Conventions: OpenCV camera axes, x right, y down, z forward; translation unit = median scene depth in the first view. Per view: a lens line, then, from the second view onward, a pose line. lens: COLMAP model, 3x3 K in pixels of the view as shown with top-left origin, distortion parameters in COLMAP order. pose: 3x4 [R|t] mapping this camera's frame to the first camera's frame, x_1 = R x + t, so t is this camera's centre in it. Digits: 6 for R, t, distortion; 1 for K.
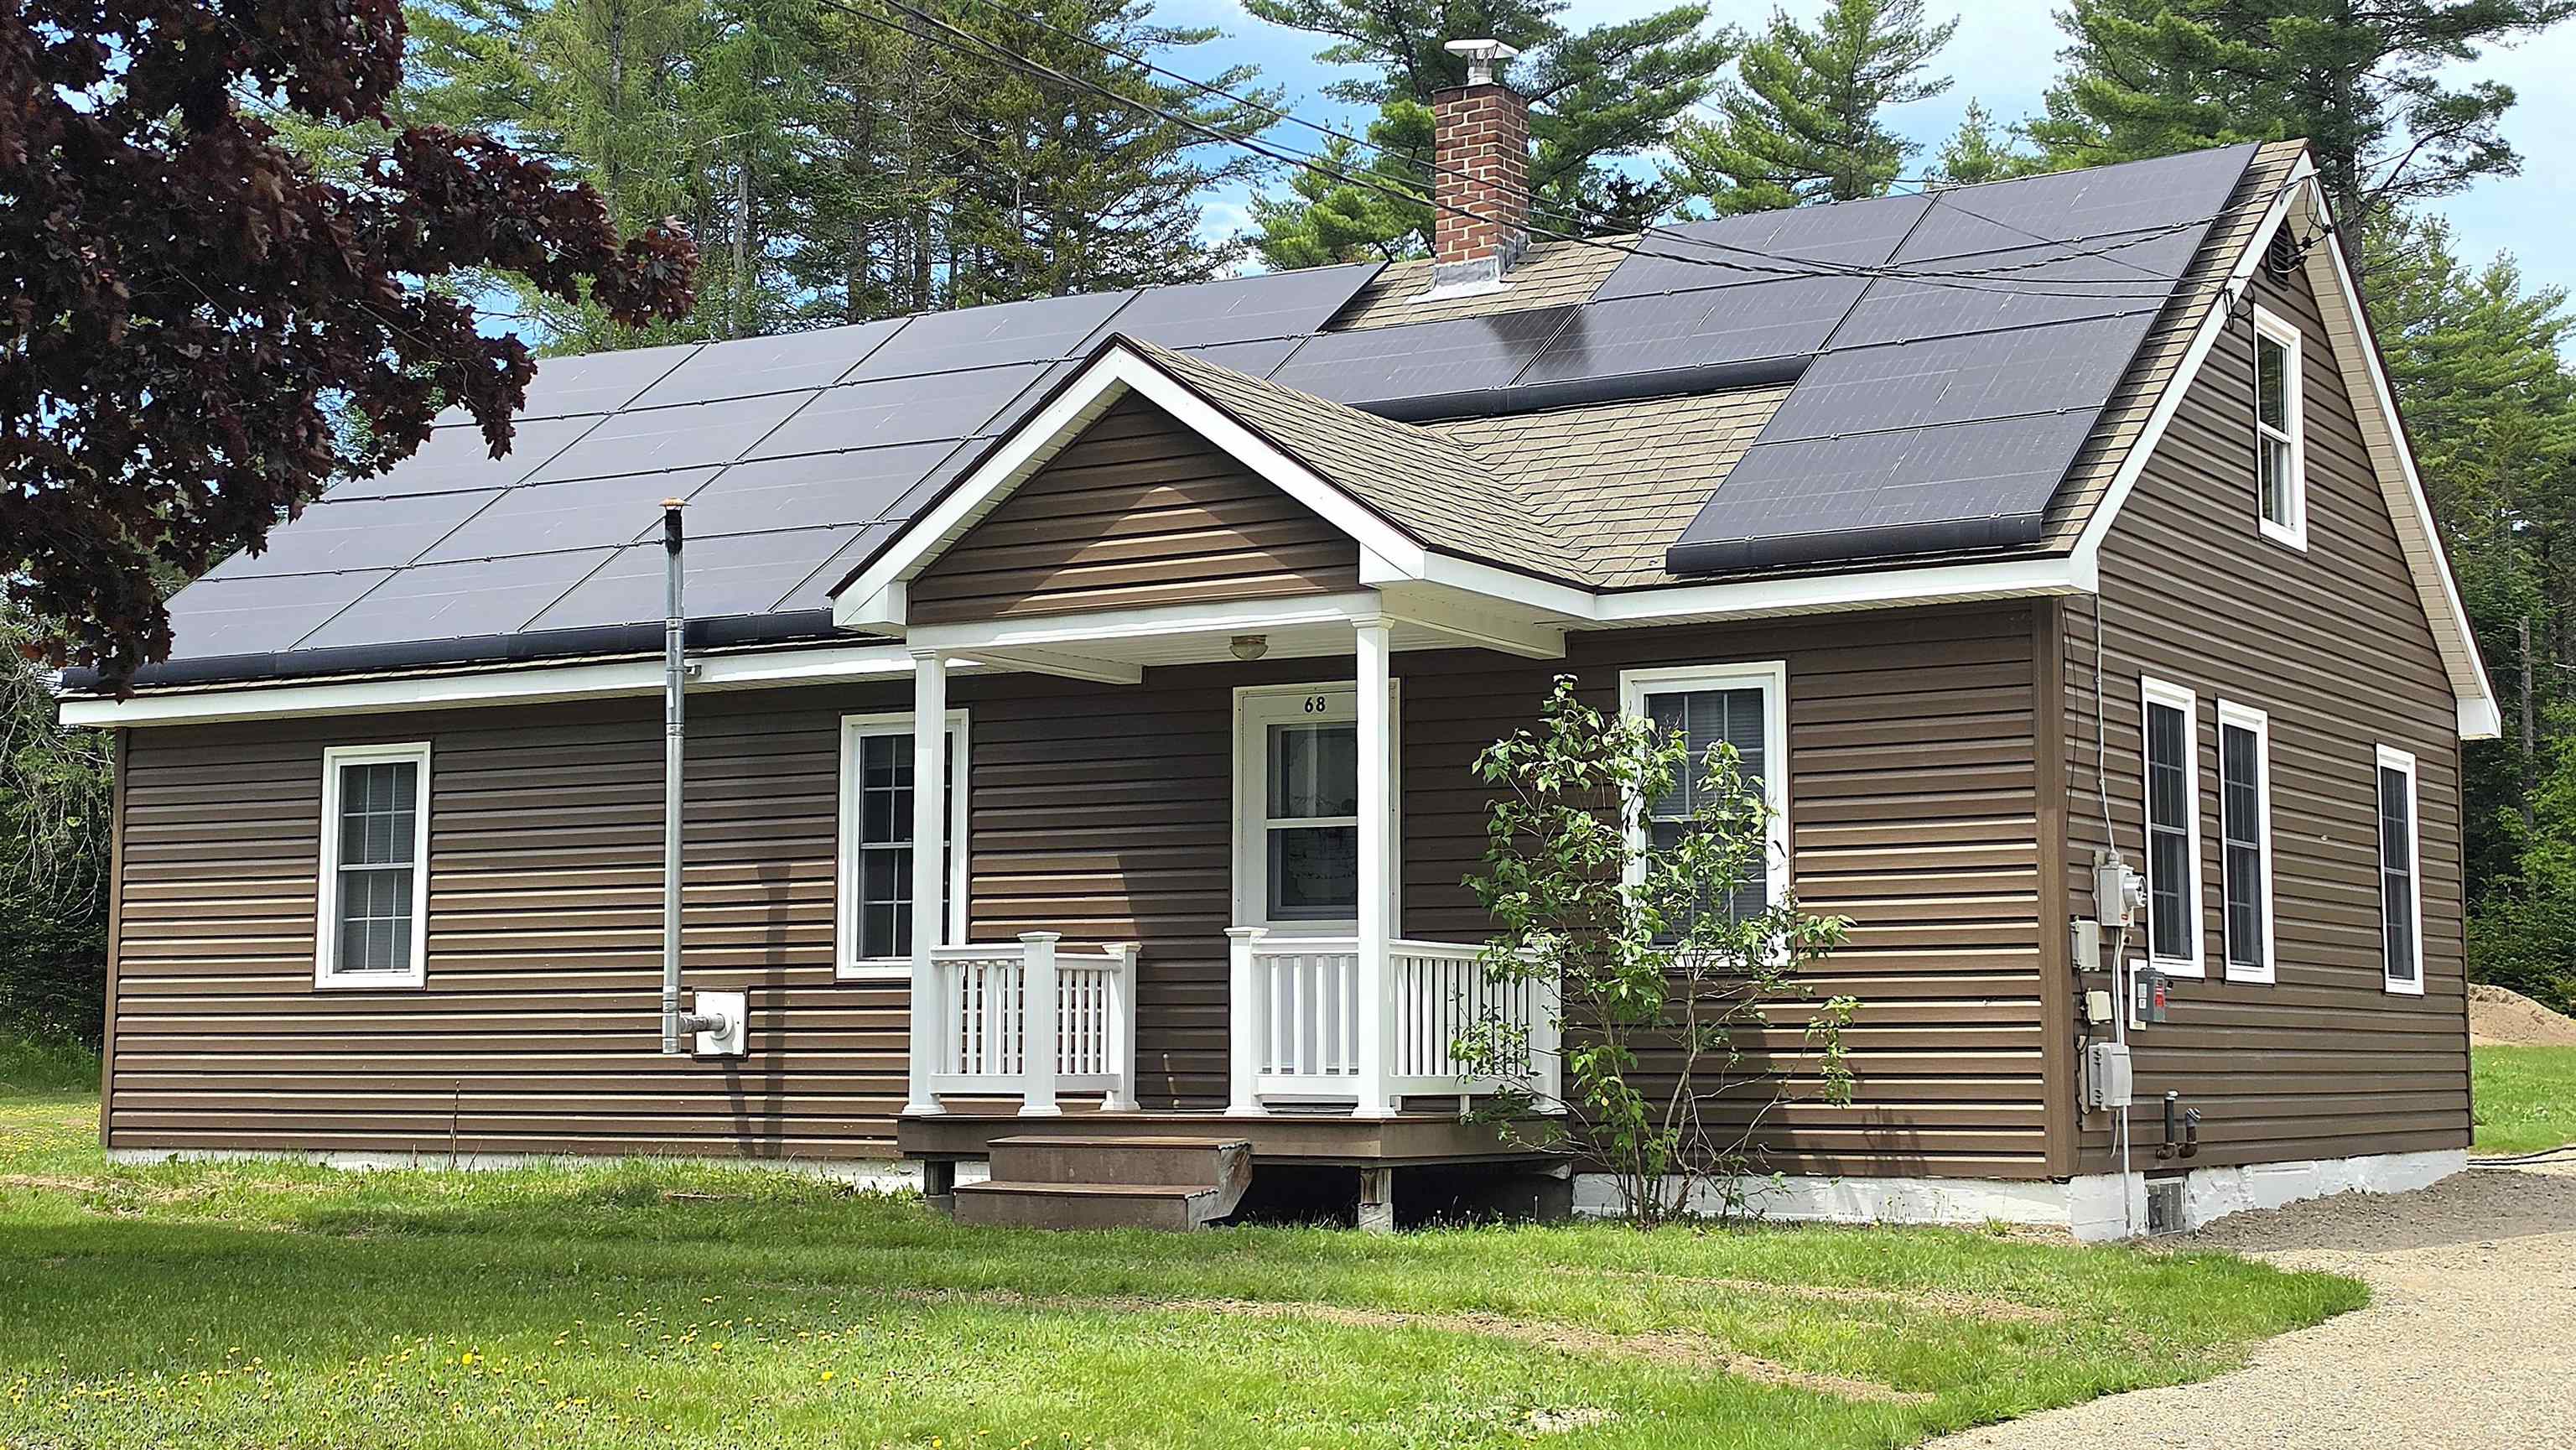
lens RADIAL K [[3643.0, 0, 1284.8], [0, 3643.0, 707.2], [0, 0, 1]] dist [0.130536, 0.000000]
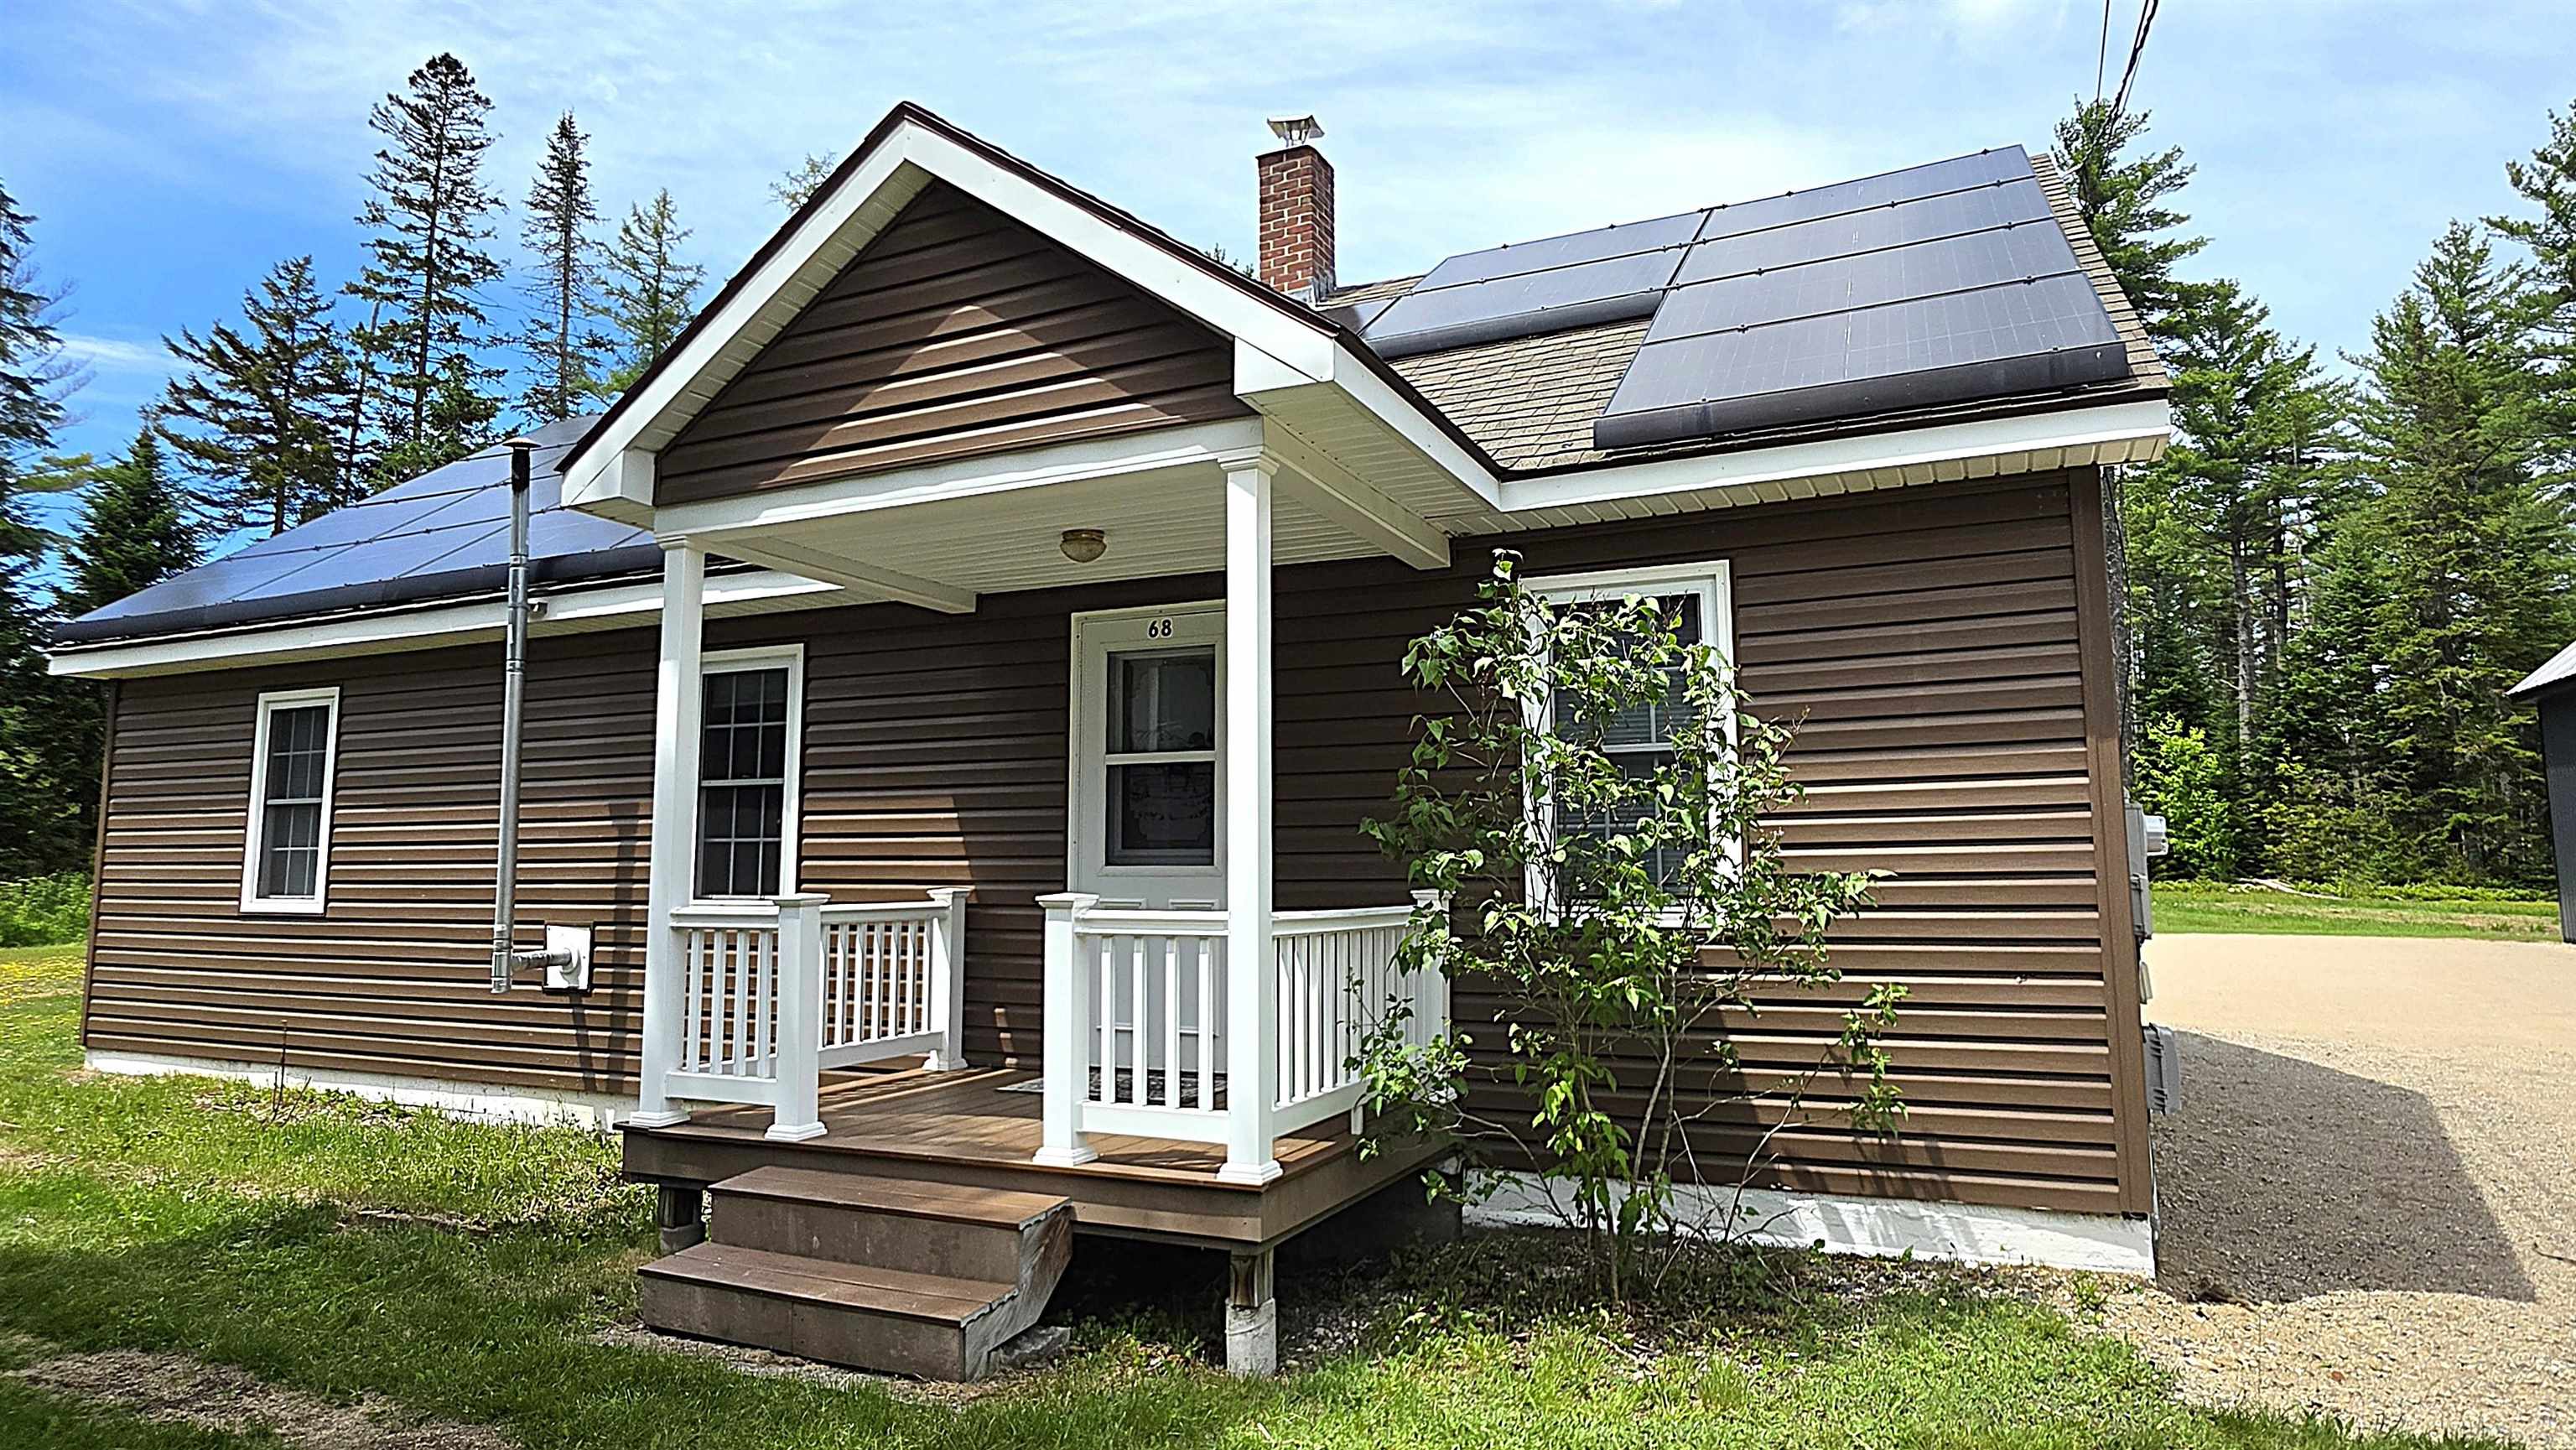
lens RADIAL K [[1424.7, 0, 1320.3], [0, 1424.7, 691.4], [0, 0, 1]] dist [-0.028796, 0.000809]
pose [[0.991570, 0.008510, 0.129290, 0.002135], [-0.004638, 0.999533, -0.030218, 0.025557], [-0.129487, 0.029364, 0.991146, 0.639204]]
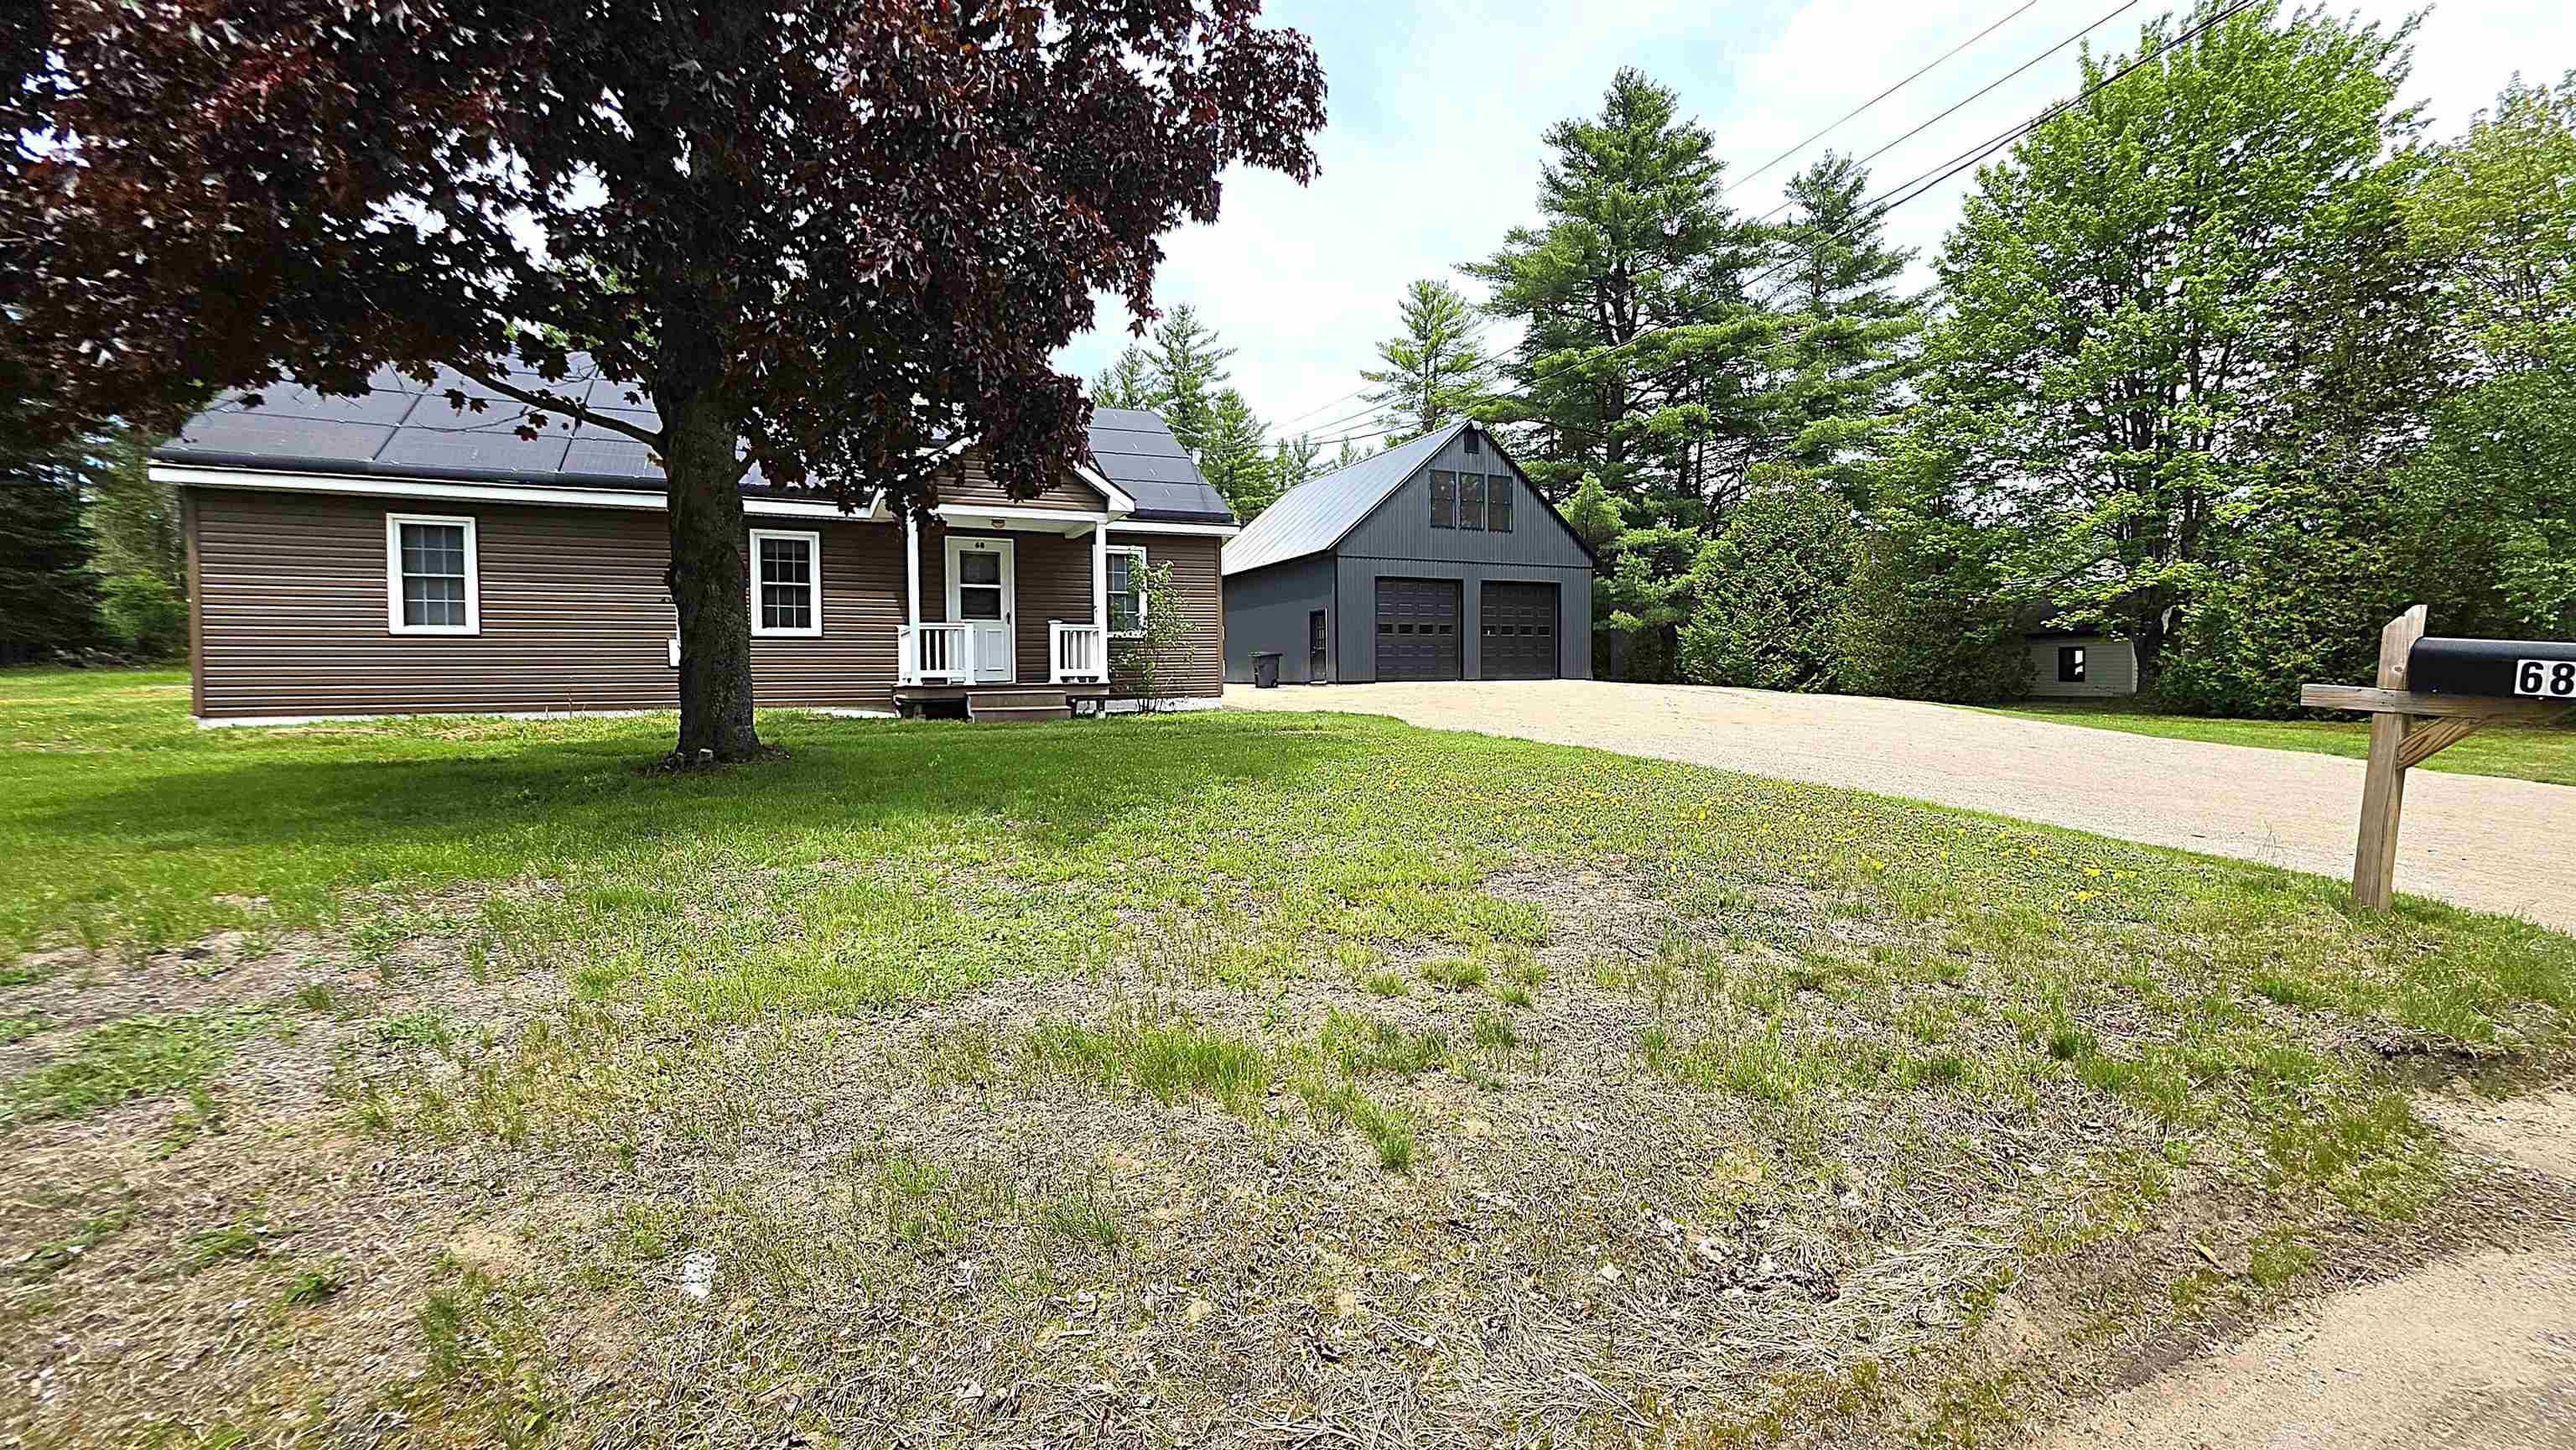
lens RADIAL K [[1050.6, 0, 1296.9], [0, 1050.6, 717.6], [0, 0, 1]] dist [0.002102, 0.000334]
pose [[0.557029, -0.044767, 0.829286, -0.550391], [-0.071912, 0.992196, 0.101865, 0.032611], [-0.827374, -0.116378, 0.549462, 0.317190]]
